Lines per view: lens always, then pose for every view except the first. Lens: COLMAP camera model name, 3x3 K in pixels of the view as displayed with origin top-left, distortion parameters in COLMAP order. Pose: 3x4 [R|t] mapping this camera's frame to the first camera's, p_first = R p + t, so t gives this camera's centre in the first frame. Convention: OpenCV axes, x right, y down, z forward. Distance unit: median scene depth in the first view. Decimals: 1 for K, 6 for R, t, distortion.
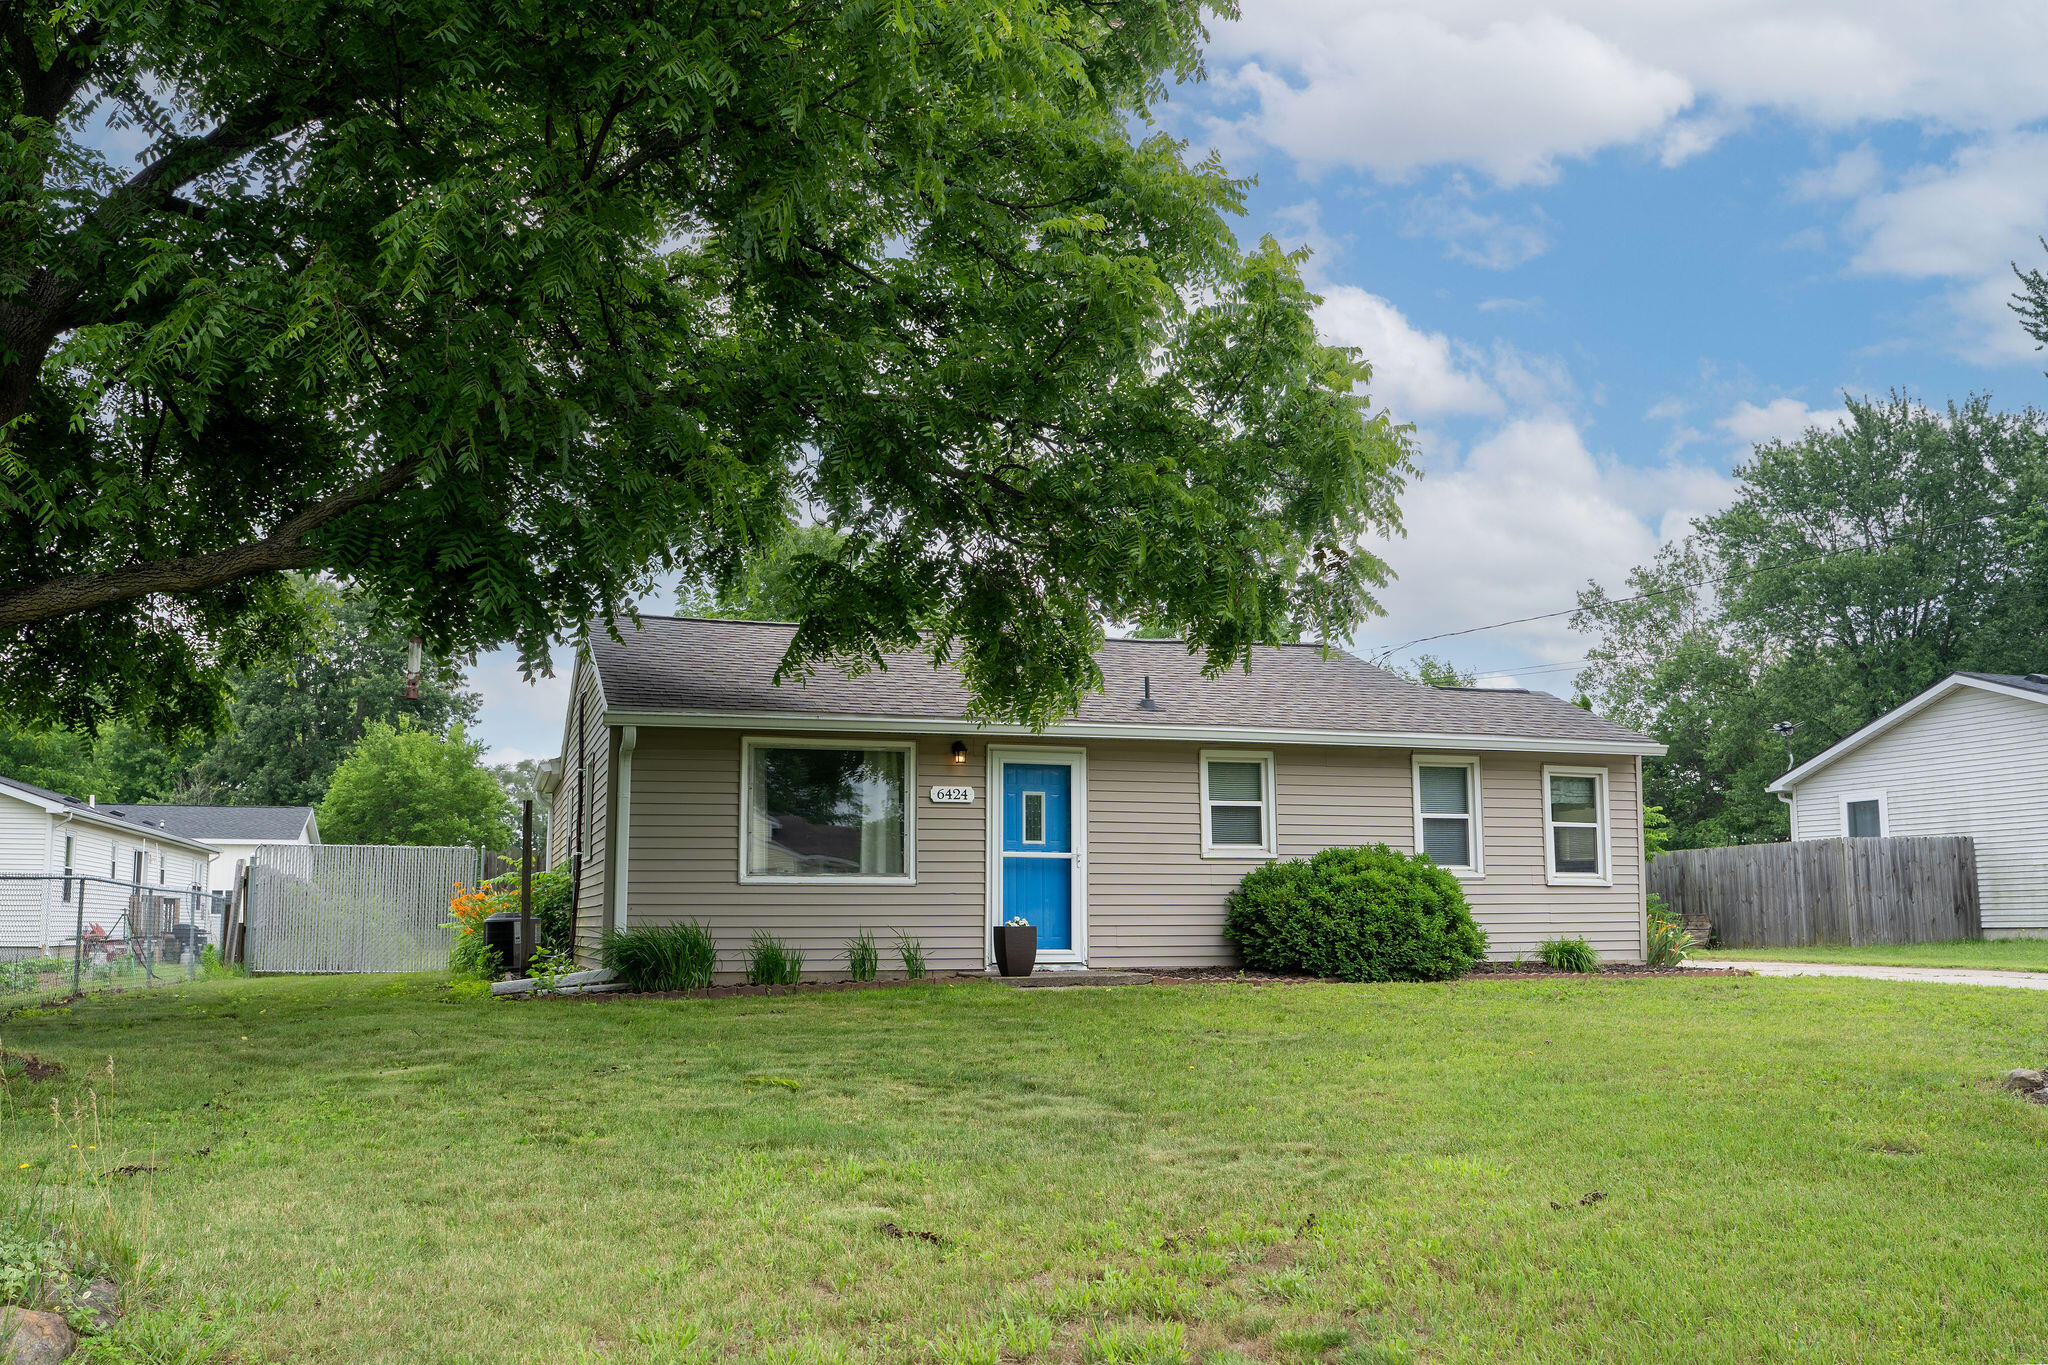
lens RADIAL K [[1728.9, 0, 1010.3], [0, 1728.9, 683.3], [0, 0, 1]] dist [-0.048927, -0.027645]
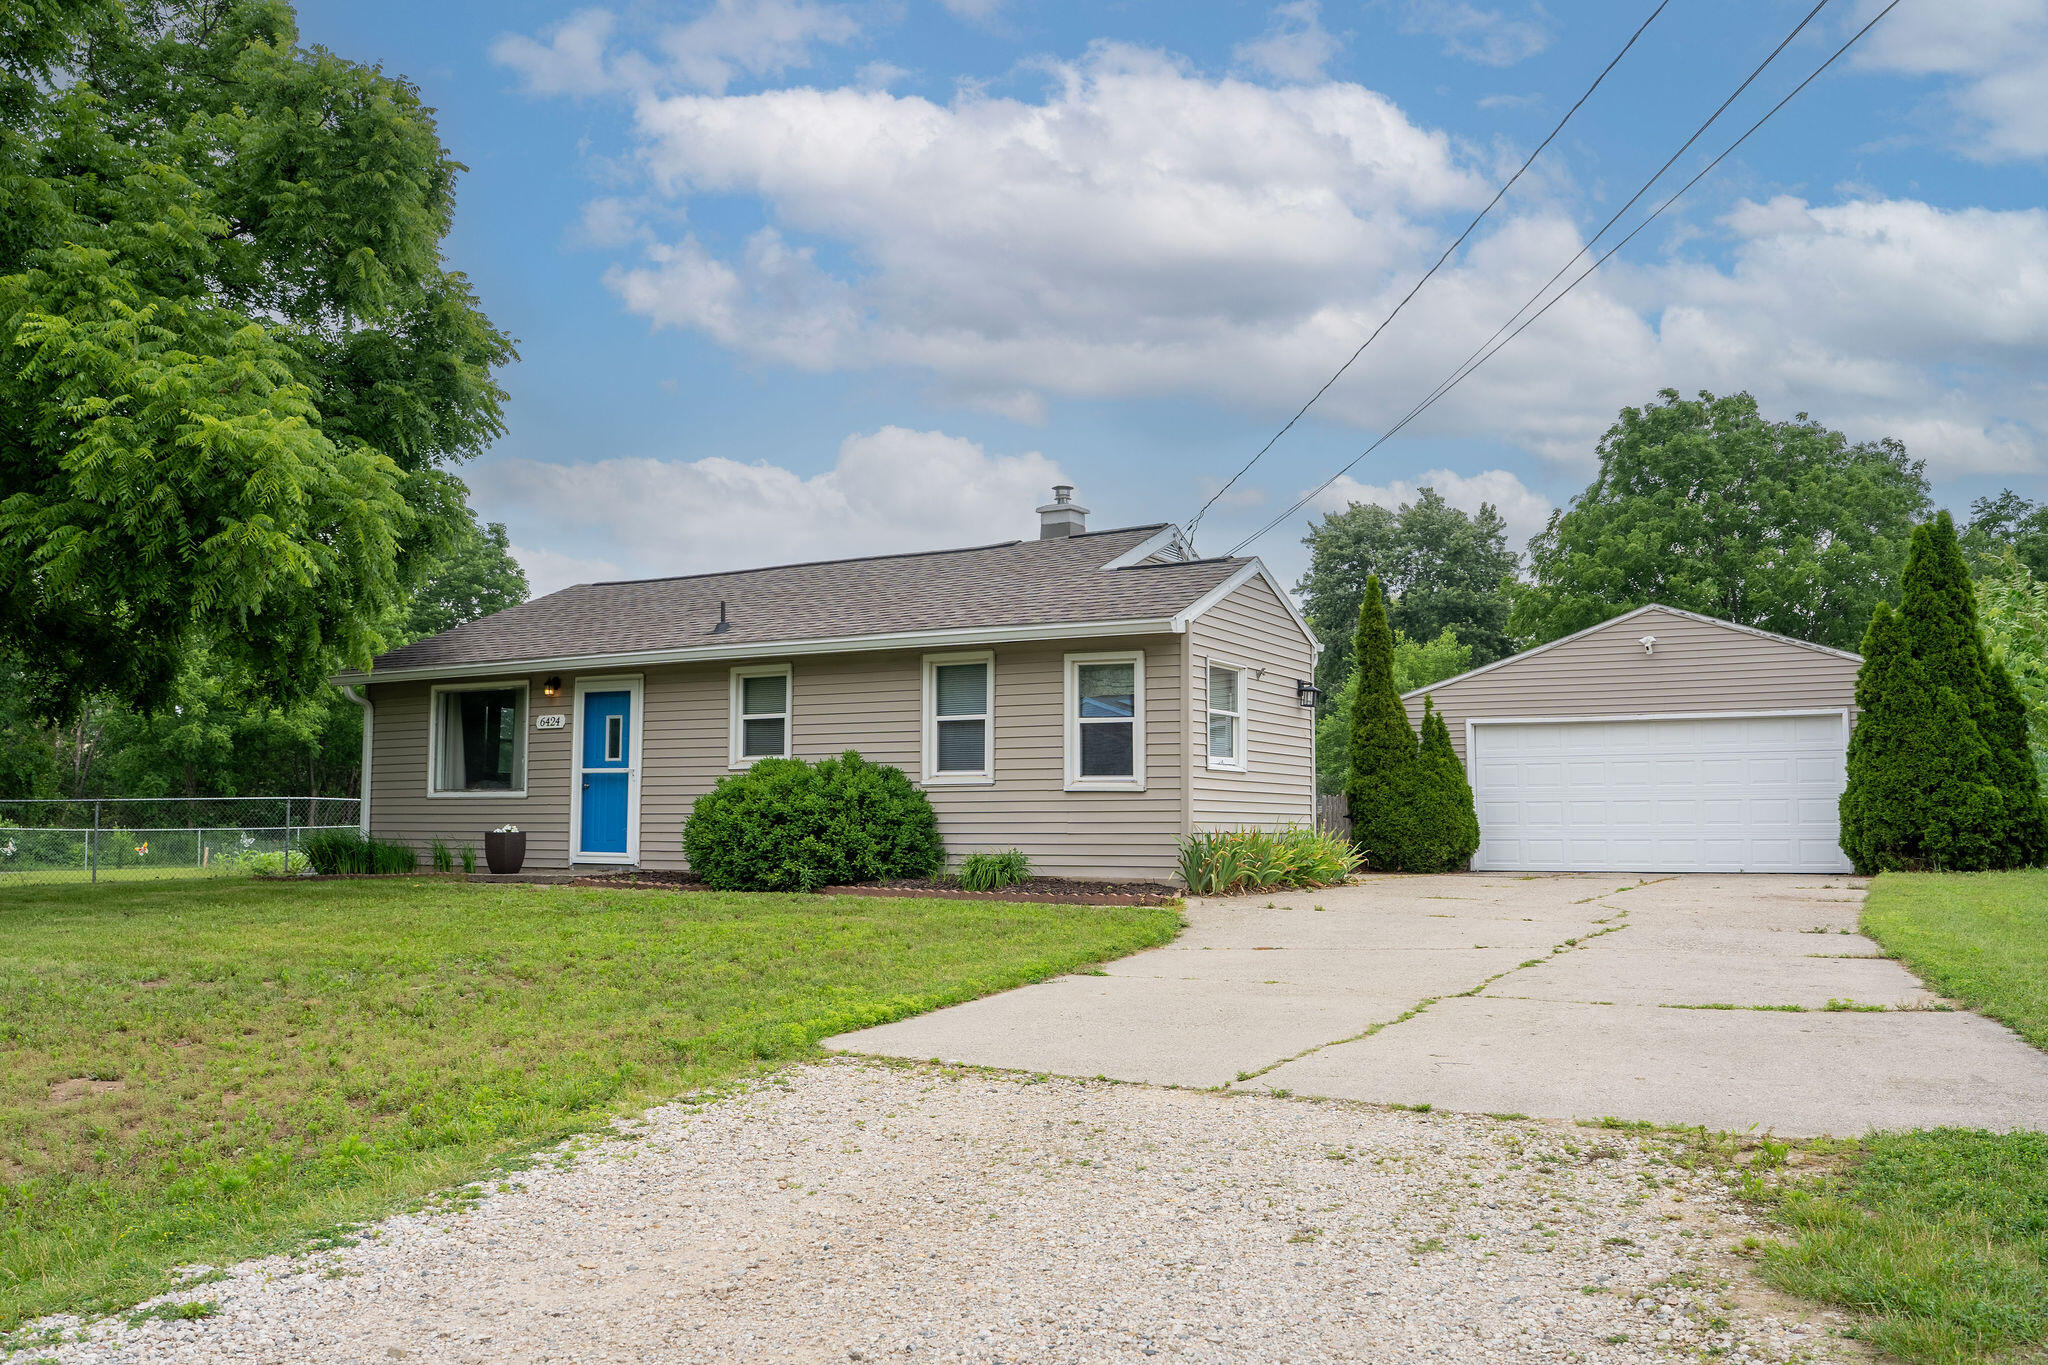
lens RADIAL K [[1671.4, 0, 1024.0], [0, 1671.4, 682.5], [0, 0, 1]] dist [-0.029220, -0.004175]
pose [[0.678450, -0.058952, -0.732277, 1.180599], [0.099006, 0.995019, 0.011625, 0.064367], [0.727944, -0.080387, 0.680908, 0.521310]]
